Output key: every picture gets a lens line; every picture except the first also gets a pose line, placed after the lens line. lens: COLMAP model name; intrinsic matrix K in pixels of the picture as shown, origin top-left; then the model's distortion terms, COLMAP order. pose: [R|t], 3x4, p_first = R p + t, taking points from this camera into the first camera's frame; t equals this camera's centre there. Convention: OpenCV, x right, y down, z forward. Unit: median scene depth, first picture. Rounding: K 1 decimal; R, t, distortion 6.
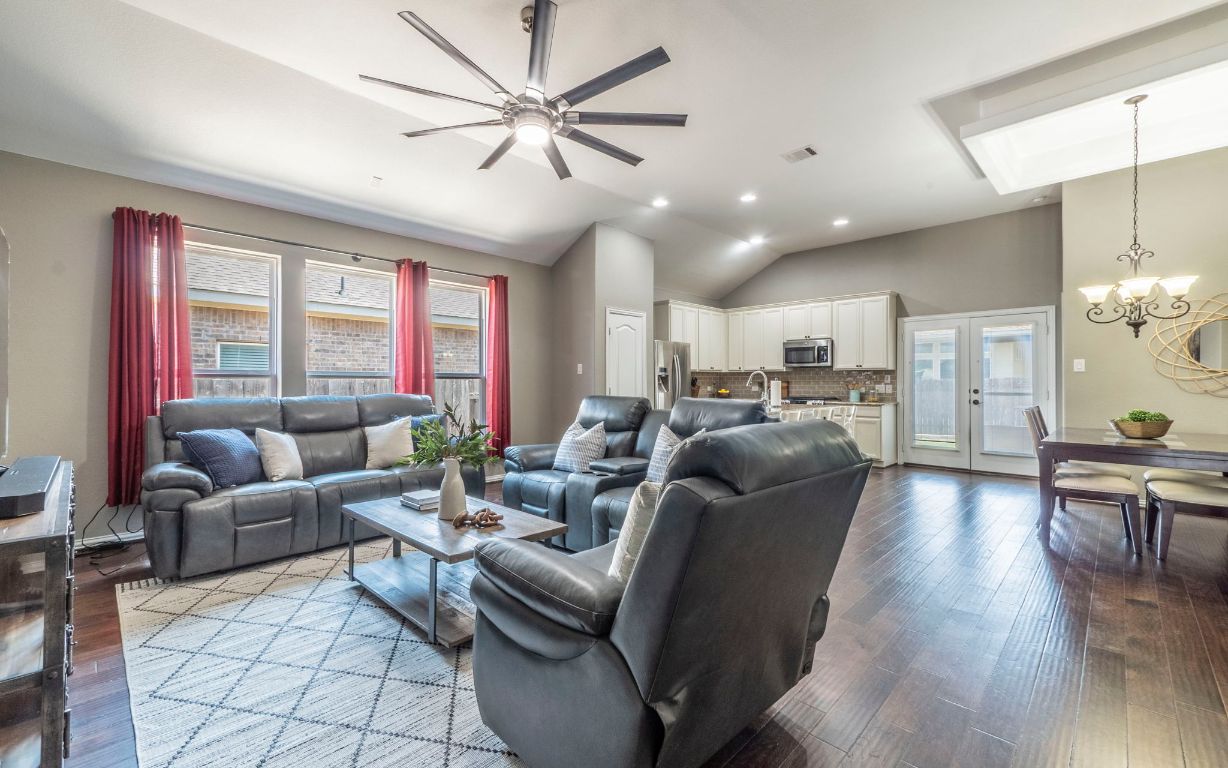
lens RADIAL K [[507.4, 0, 601.5], [0, 507.4, 382.5], [0, 0, 1]] dist [0.024400, 0.000134]
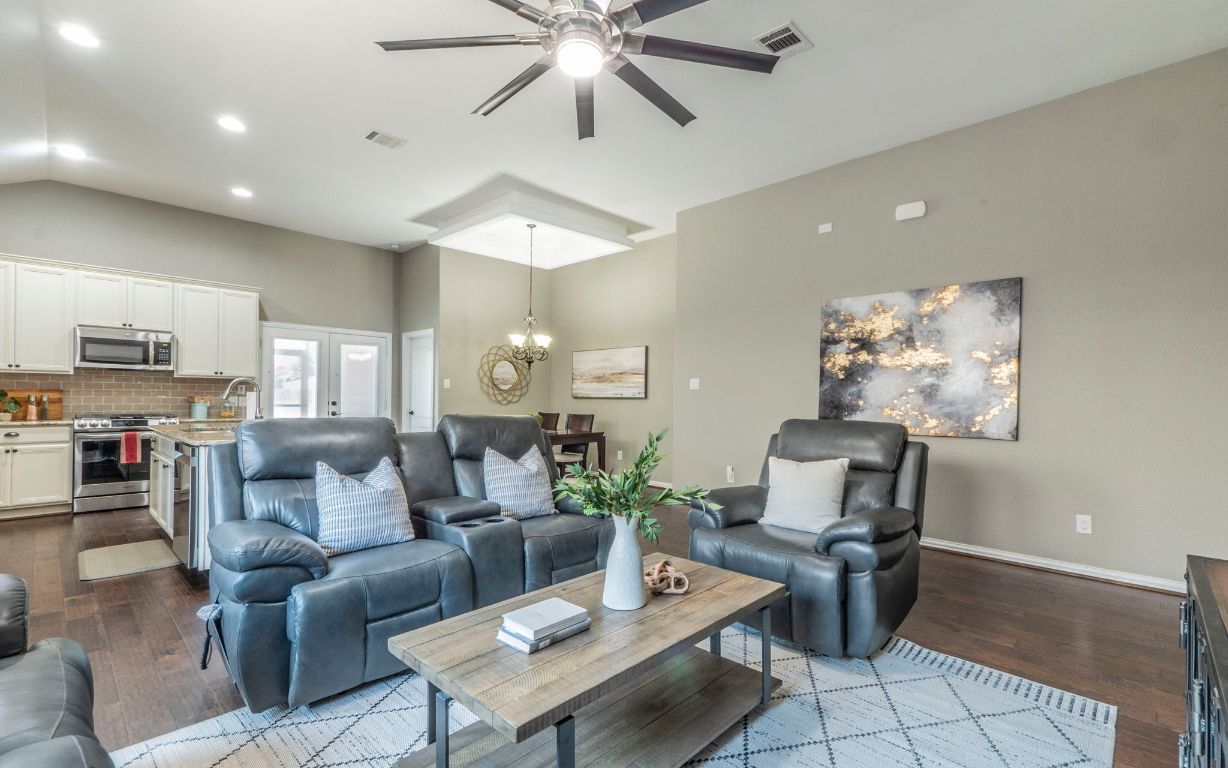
lens RADIAL K [[537.3, 0, 641.6], [0, 537.3, 400.2], [0, 0, 1]] dist [0.017199, -0.001543]
pose [[-0.041698, -0.003531, 0.999124, -0.370116], [-0.010269, 0.999942, 0.003106, 0.000636], [-0.999077, -0.010130, -0.041732, 0.380445]]
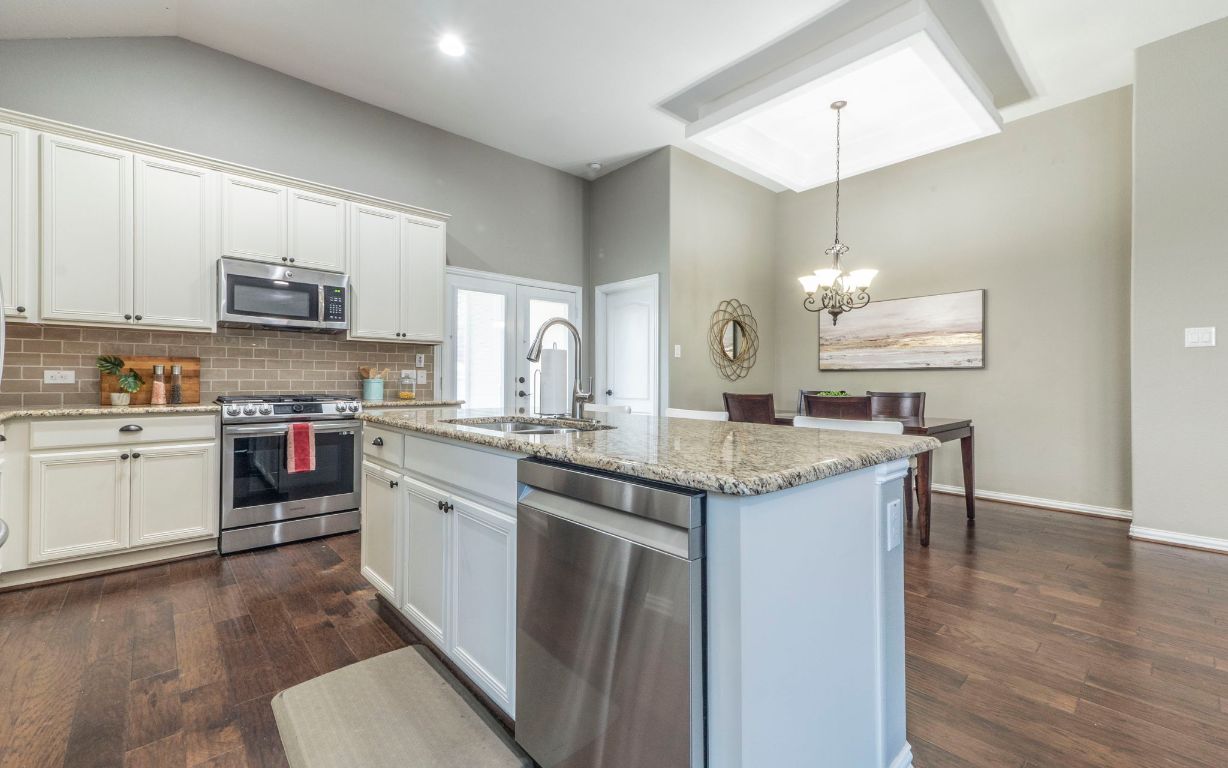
lens RADIAL K [[507.4, 0, 619.2], [0, 507.4, 380.5], [0, 0, 1]] dist [0.024400, 0.000134]
pose [[0.044307, 0.001258, 0.999017, -0.031586], [-0.001820, 0.999998, -0.001179, 0.017007], [-0.999016, -0.001766, 0.044310, 0.748542]]
